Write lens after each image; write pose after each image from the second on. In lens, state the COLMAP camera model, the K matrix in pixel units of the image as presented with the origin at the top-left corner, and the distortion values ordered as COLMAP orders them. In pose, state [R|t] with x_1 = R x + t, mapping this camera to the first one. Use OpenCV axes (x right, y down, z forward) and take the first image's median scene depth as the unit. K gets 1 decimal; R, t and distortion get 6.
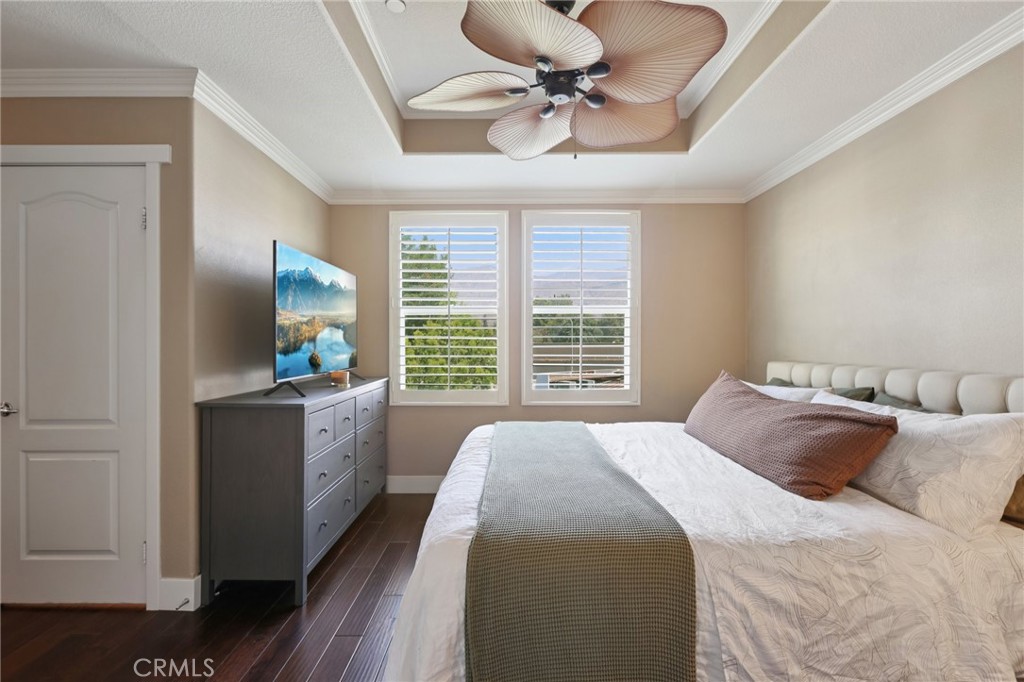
lens RADIAL K [[462.3, 0, 512.0], [0, 462.3, 341.0], [0, 0, 1]] dist [-0.000061, 0.000705]
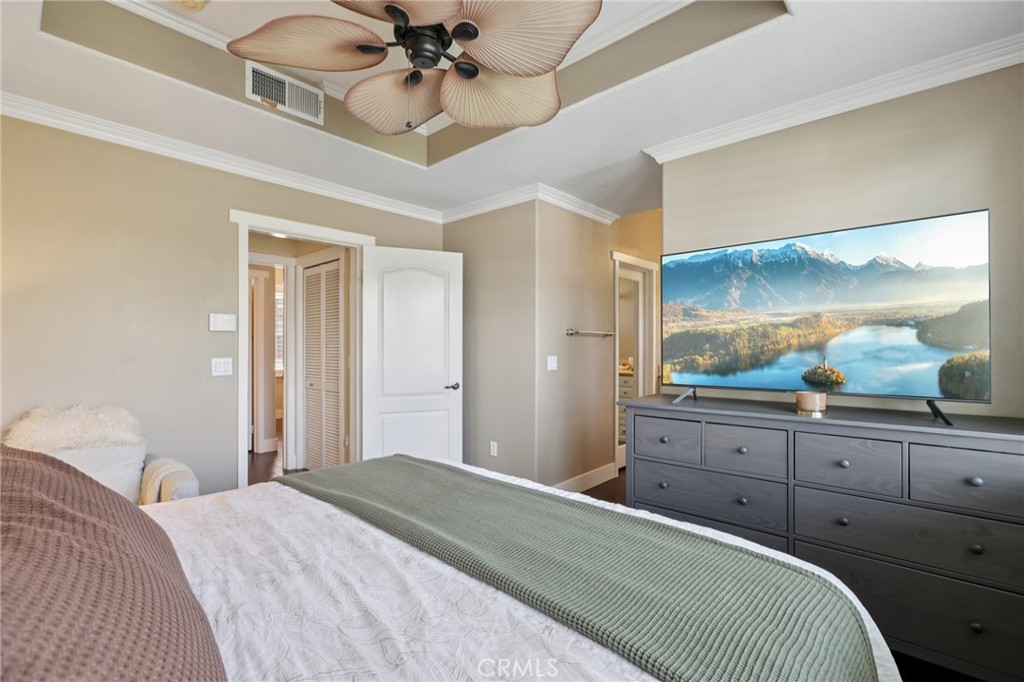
lens RADIAL K [[457.9, 0, 514.5], [0, 457.9, 346.7], [0, 0, 1]] dist [-0.022903, 0.013635]
pose [[-0.674714, 0.006126, -0.738053, 0.527917], [0.014827, 0.999876, -0.005256, 0.001354], [0.737930, -0.014490, -0.674722, 1.481944]]
